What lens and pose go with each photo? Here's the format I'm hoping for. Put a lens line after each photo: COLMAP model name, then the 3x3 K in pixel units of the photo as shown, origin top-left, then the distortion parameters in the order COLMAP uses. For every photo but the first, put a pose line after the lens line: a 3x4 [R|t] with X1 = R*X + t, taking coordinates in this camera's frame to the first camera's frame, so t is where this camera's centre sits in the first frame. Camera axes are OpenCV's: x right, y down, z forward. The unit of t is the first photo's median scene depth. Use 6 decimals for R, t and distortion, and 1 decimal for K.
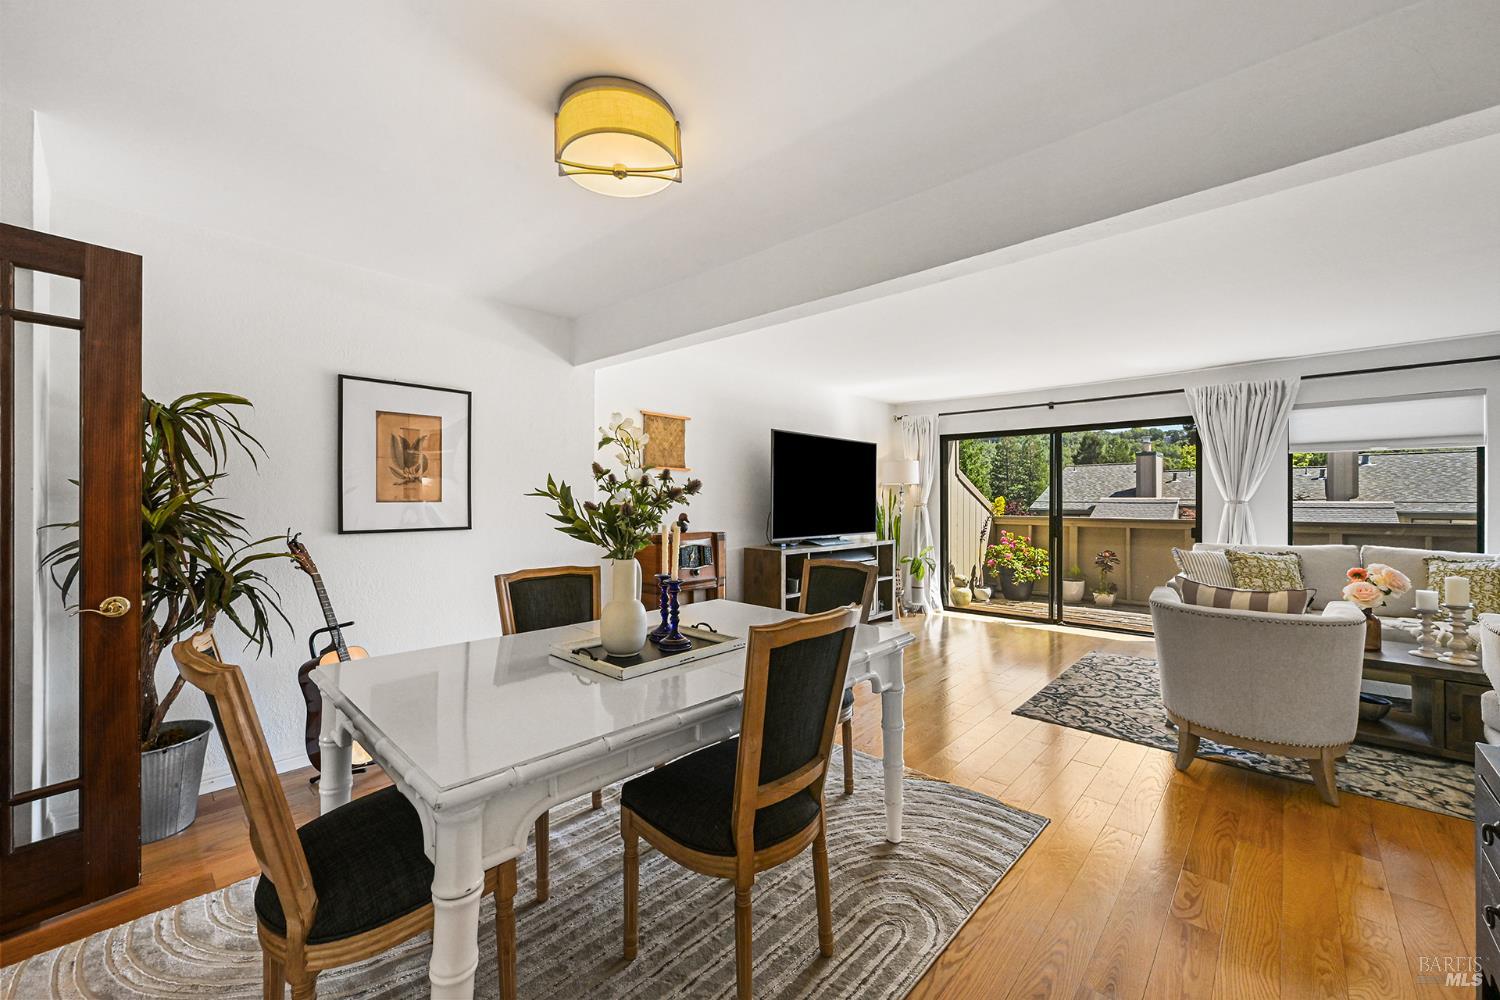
lens RADIAL K [[593.5, 0, 743.2], [0, 593.5, 499.4], [0, 0, 1]] dist [0.001361, -0.000193]
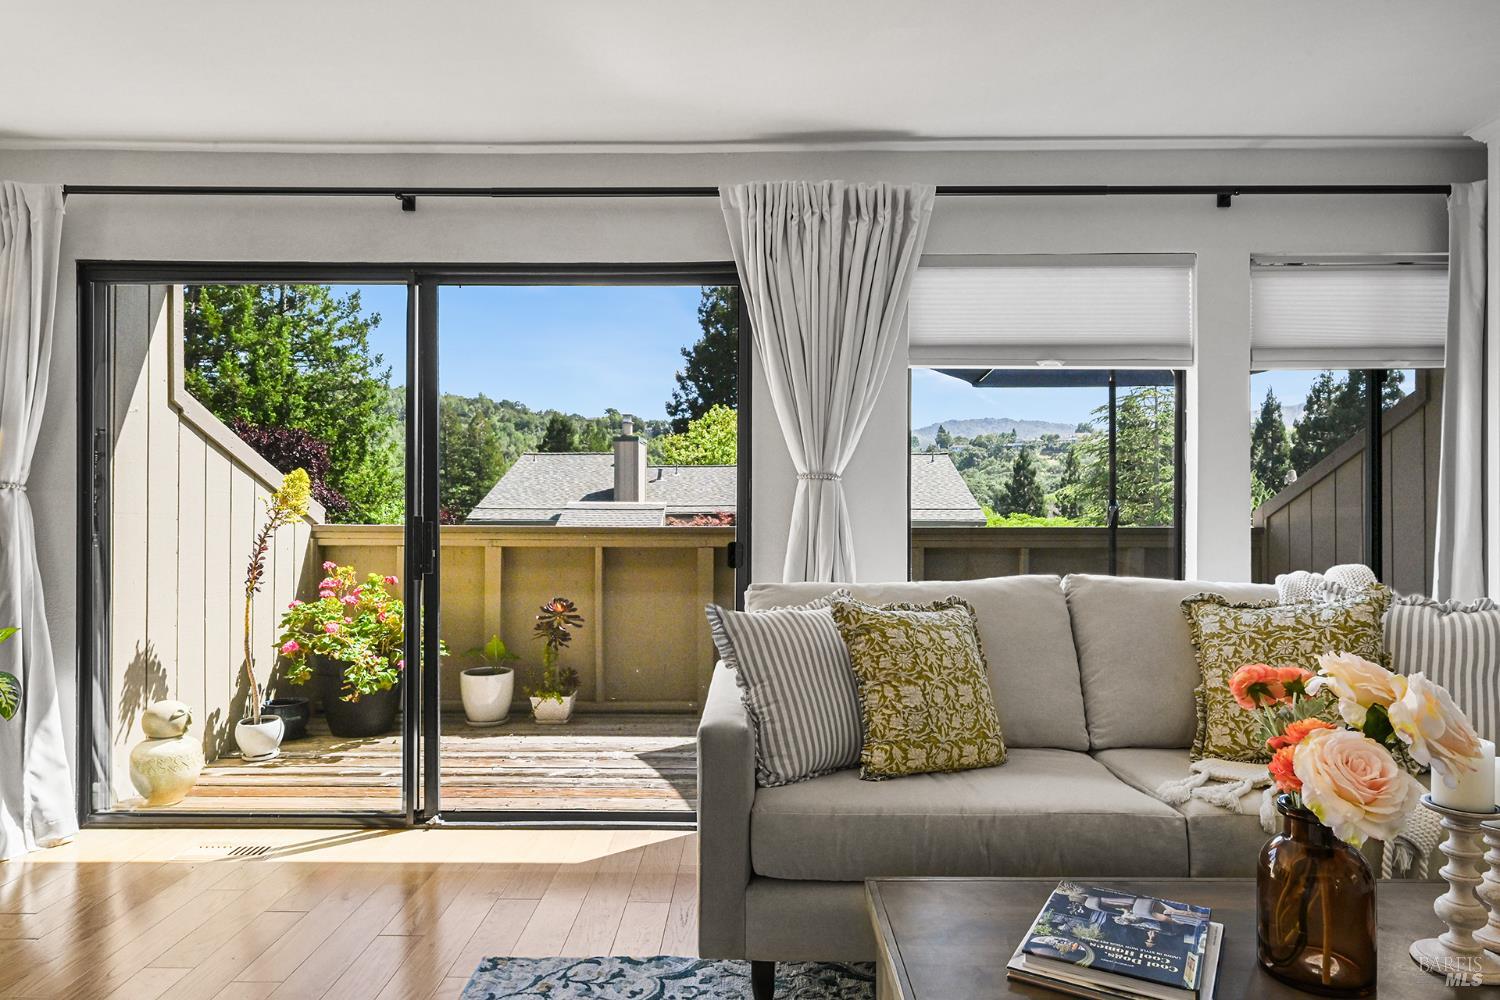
lens RADIAL K [[913.2, 0, 757.1], [0, 913.2, 503.8], [0, 0, 1]] dist [0.001209, -0.003143]
pose [[0.738453, 0.005237, 0.674285, 0.267844], [-0.001313, 0.999979, -0.006329, 0.019332], [-0.674304, 0.003789, 0.738444, 0.404524]]
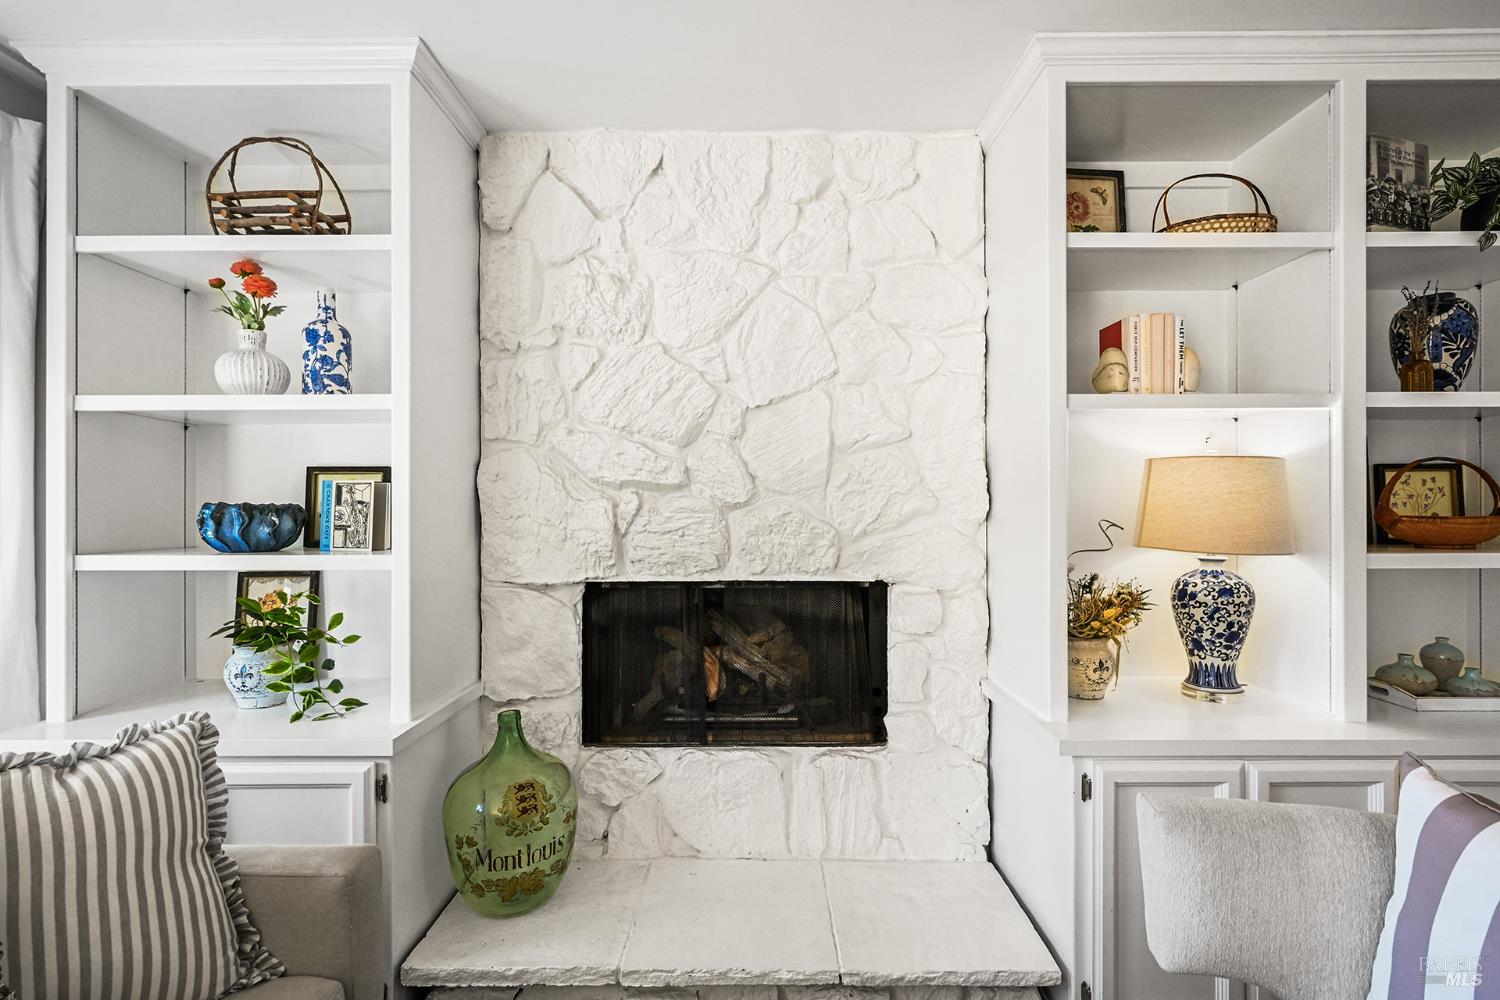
lens RADIAL K [[697.7, 0, 750.5], [0, 697.7, 510.5], [0, 0, 1]] dist [-0.004512, -0.000827]
pose [[-0.676732, -0.008405, 0.736182, 0.460733], [-0.001863, 0.999951, 0.009703, -0.001891], [-0.736227, 0.005194, -0.676714, 0.472709]]
